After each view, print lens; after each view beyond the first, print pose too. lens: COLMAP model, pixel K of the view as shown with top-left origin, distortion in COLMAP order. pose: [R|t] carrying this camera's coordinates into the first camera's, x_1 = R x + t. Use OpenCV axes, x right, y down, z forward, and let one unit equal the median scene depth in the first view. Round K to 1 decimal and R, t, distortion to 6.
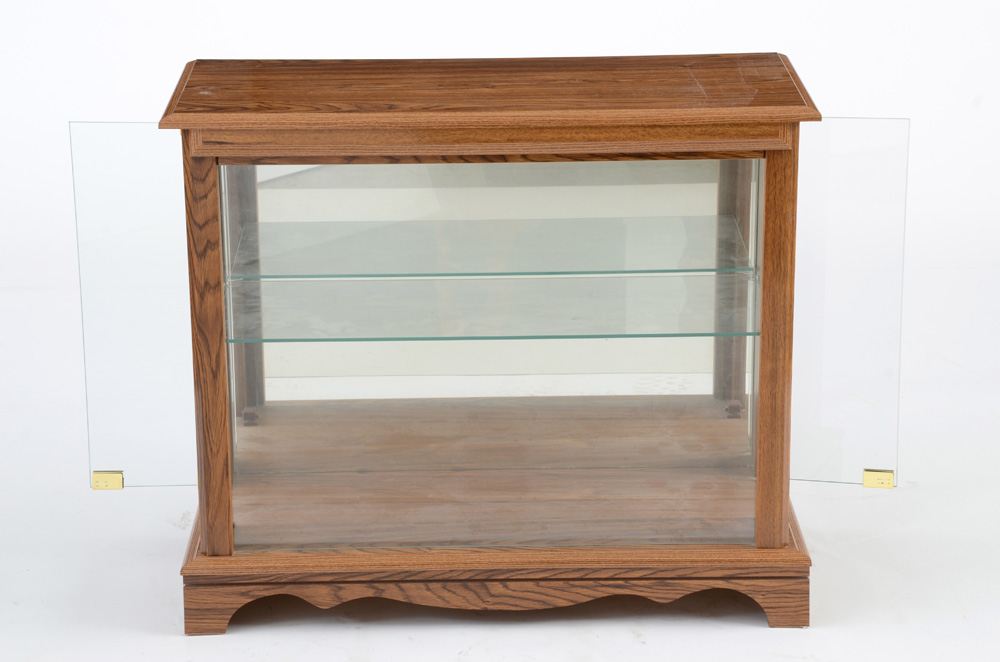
lens RADIAL K [[2759.7, 0, 500.0], [0, 2759.7, 331.0], [0, 0, 1]] dist [0.660833, 0.005665]
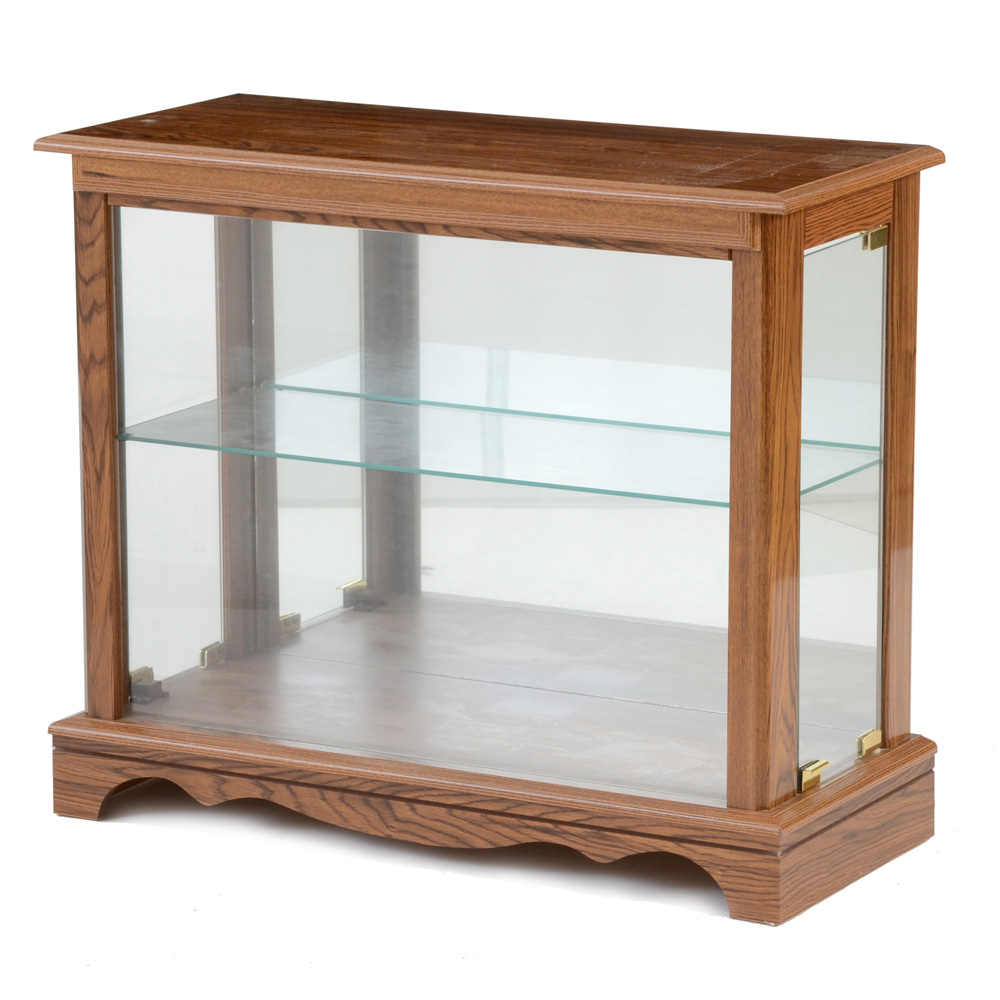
lens RADIAL K [[5407.5, 0, 502.5], [0, 5407.5, 524.1], [0, 0, 1]] dist [0.722201, 0.157814]
pose [[0.868702, 0.113706, -0.482107, 0.716009], [-0.151004, 0.987758, -0.039128, 0.069715], [0.471757, 0.106791, 0.875238, -0.270218]]
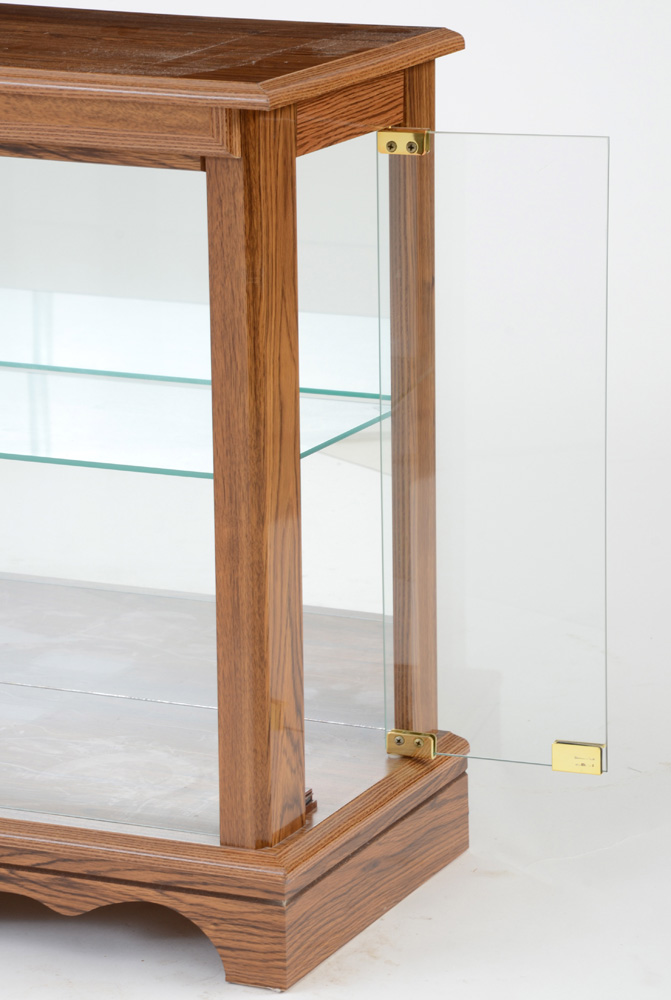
lens RADIAL K [[3836.9, 0, 349.3], [0, 3836.9, 523.9], [0, 0, 1]] dist [1.006776, 5.981675]
pose [[0.897869, 0.105453, -0.427448, 0.462554], [-0.123717, 0.992203, -0.015092, 0.019709], [0.422523, 0.066433, 0.903914, 0.266396]]
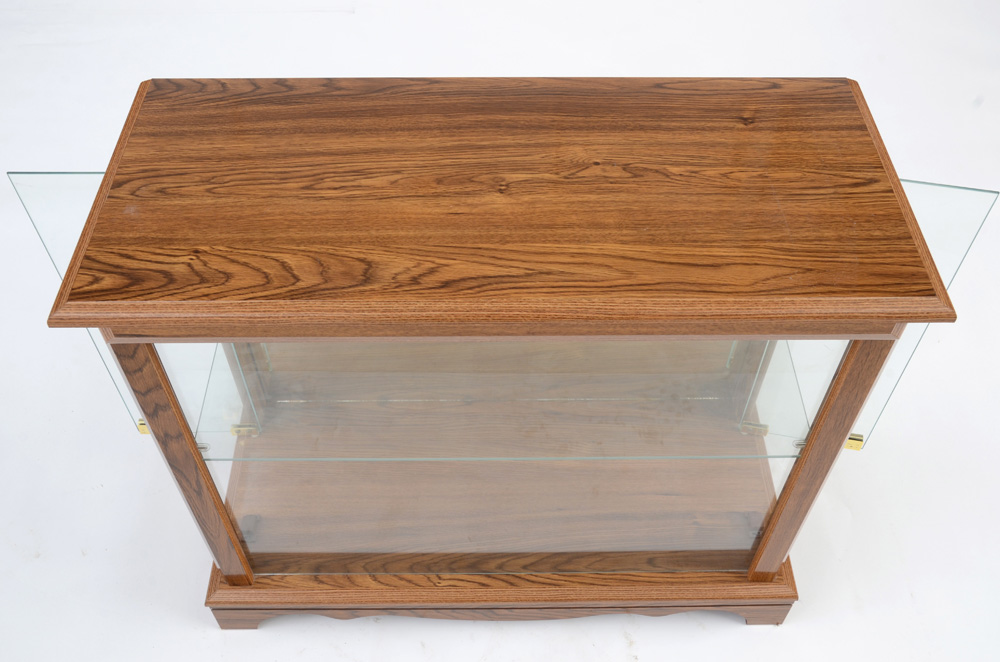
lens RADIAL K [[958.3, 0, 500.3], [0, 958.3, 342.4], [0, 0, 1]] dist [-0.066068, 0.096021]
pose [[0.999901, 0.012593, 0.006337, -0.005624], [-0.014006, 0.835984, 0.548576, -0.195926], [0.001610, -0.548610, 0.836077, 0.750541]]
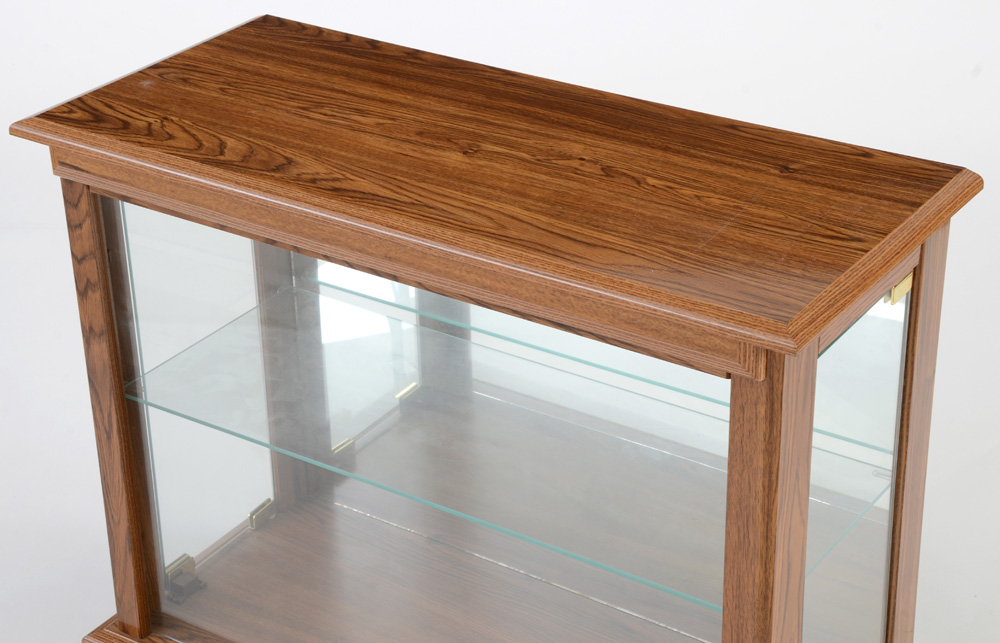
lens RADIAL K [[2027.0, 0, 483.2], [0, 2027.0, 316.7], [0, 0, 1]] dist [0.326270, 0.264332]
pose [[0.819377, 0.260175, -0.510813, 0.269922], [-0.153187, 0.958046, 0.242244, -0.171662], [0.552408, -0.120239, 0.824856, 0.569549]]
